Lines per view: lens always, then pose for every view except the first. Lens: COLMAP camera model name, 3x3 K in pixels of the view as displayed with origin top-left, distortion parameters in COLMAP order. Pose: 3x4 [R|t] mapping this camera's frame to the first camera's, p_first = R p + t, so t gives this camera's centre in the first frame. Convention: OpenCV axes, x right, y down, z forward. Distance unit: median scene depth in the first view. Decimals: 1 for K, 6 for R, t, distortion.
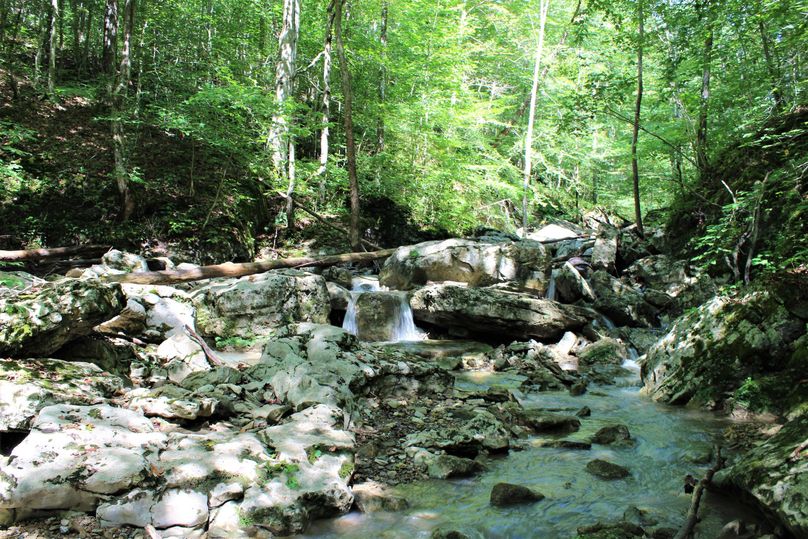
lens RADIAL K [[693.2, 0, 402.6], [0, 693.2, 236.2], [0, 0, 1]] dist [-0.150564, 0.164180]
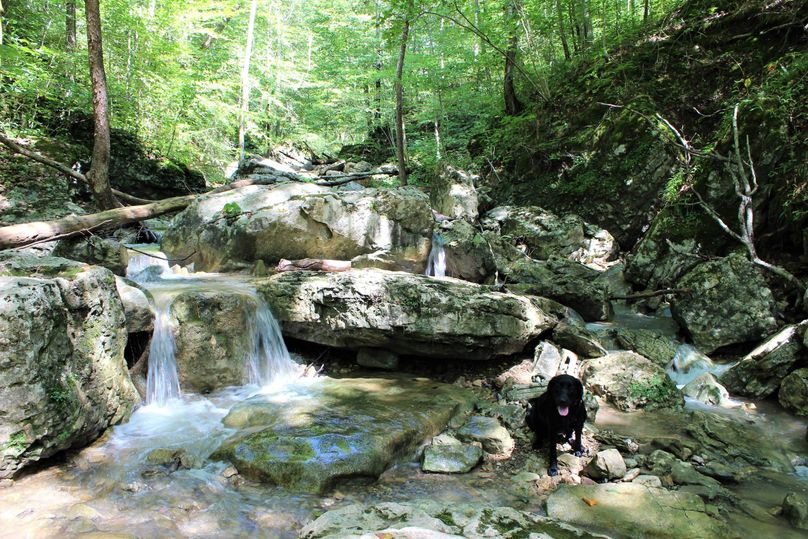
lens RADIAL K [[693.2, 0, 402.6], [0, 693.2, 236.2], [0, 0, 1]] dist [-0.150564, 0.164180]
pose [[0.883606, -0.023265, 0.467652, -0.148974], [-0.021333, 0.995727, 0.089844, -0.007278], [-0.467744, -0.089364, 0.879335, 0.503064]]
